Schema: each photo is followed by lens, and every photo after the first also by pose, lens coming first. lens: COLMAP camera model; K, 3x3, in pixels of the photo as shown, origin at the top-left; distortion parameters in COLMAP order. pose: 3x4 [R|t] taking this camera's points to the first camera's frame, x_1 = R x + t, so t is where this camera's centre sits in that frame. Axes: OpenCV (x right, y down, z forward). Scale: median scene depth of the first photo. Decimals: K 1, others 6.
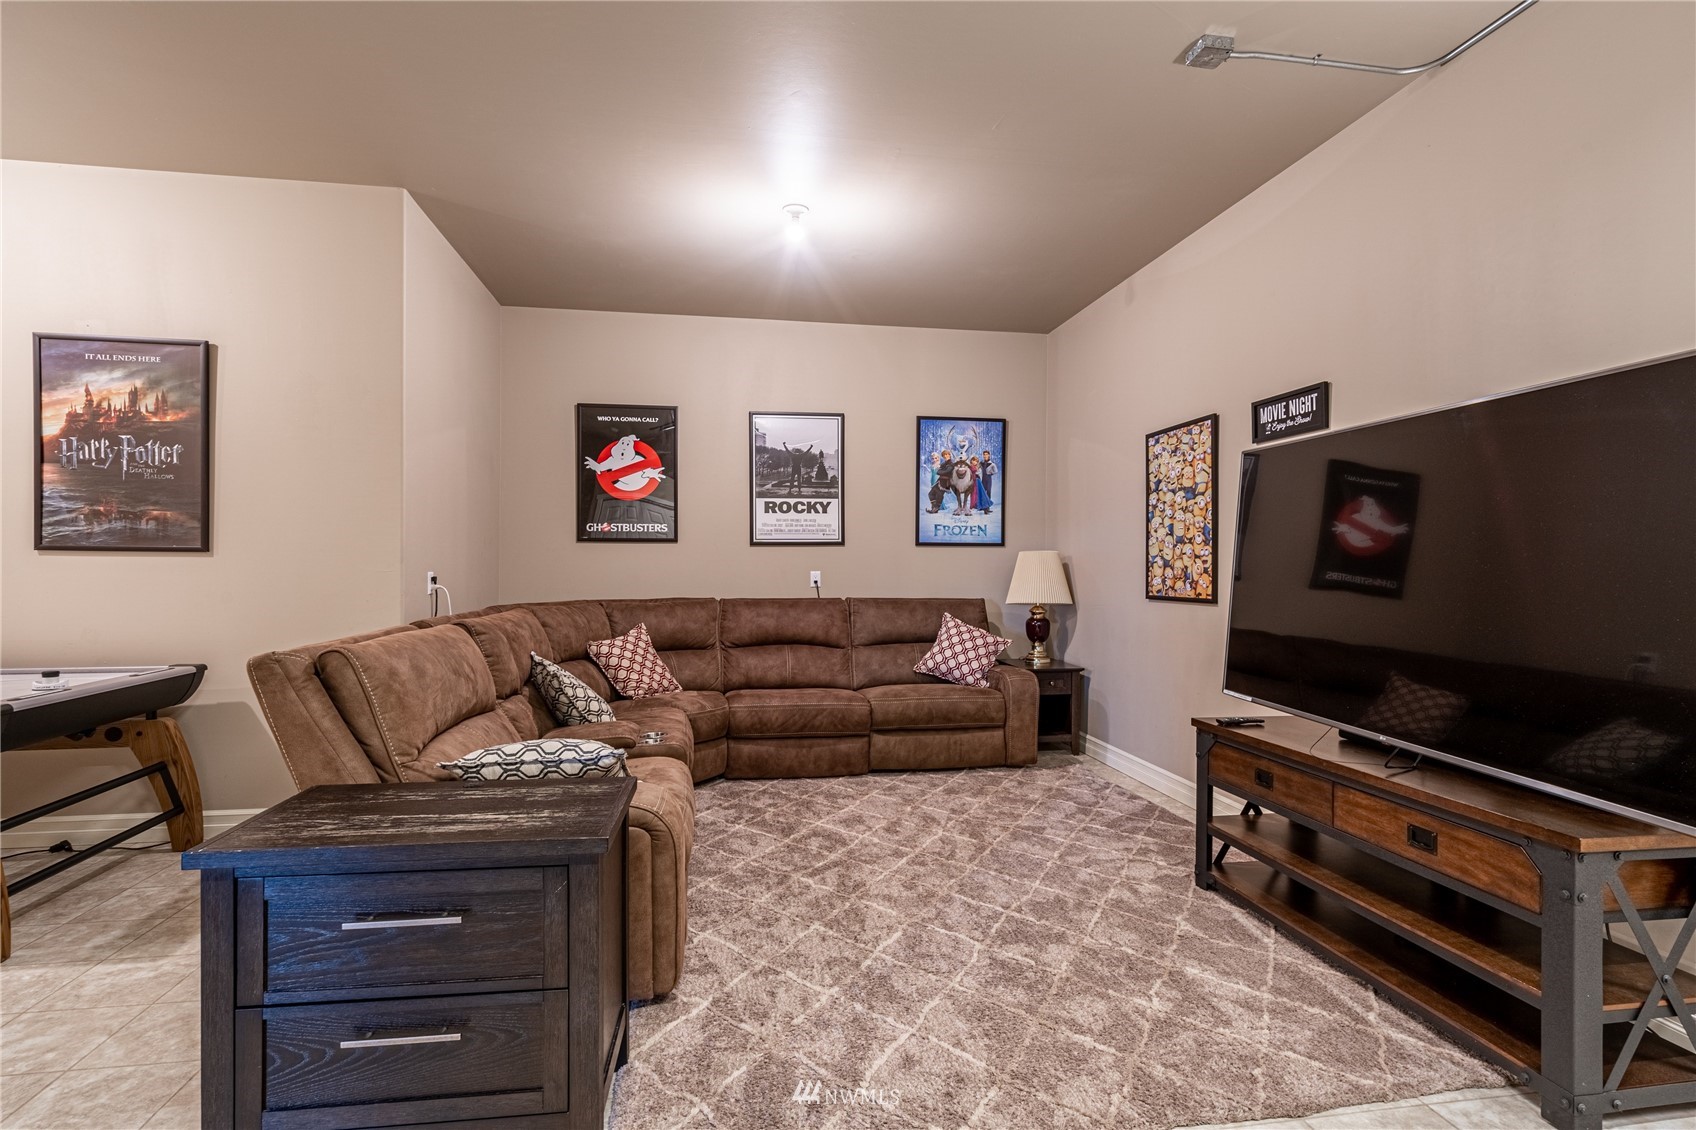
lens RADIAL K [[814.1, 0, 884.3], [0, 814.1, 562.1], [0, 0, 1]] dist [-0.005710, 0.001996]
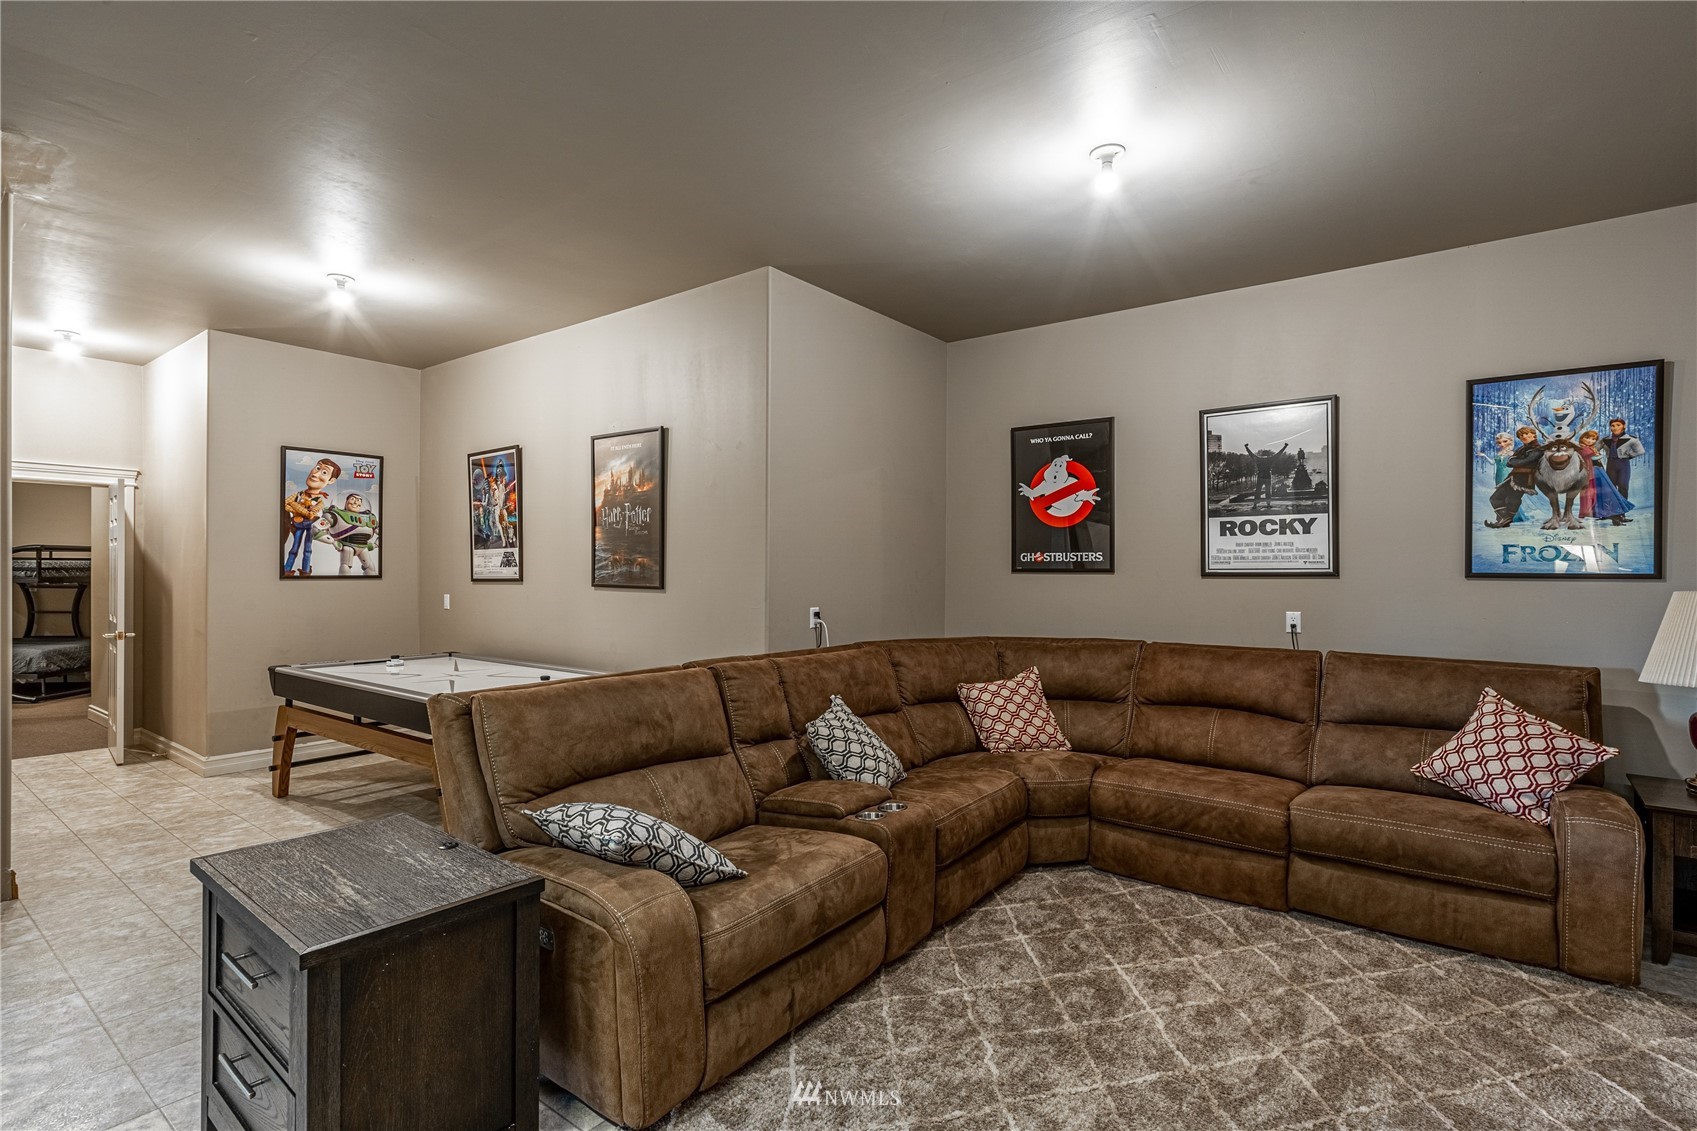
lens RADIAL K [[814.6, 0, 846.7], [0, 814.6, 565.1], [0, 0, 1]] dist [-0.005710, 0.001996]
pose [[0.682959, -0.003737, -0.730447, 0.213678], [-0.002938, 0.999965, -0.007863, -0.028706], [0.730451, 0.007516, 0.682924, 0.226239]]
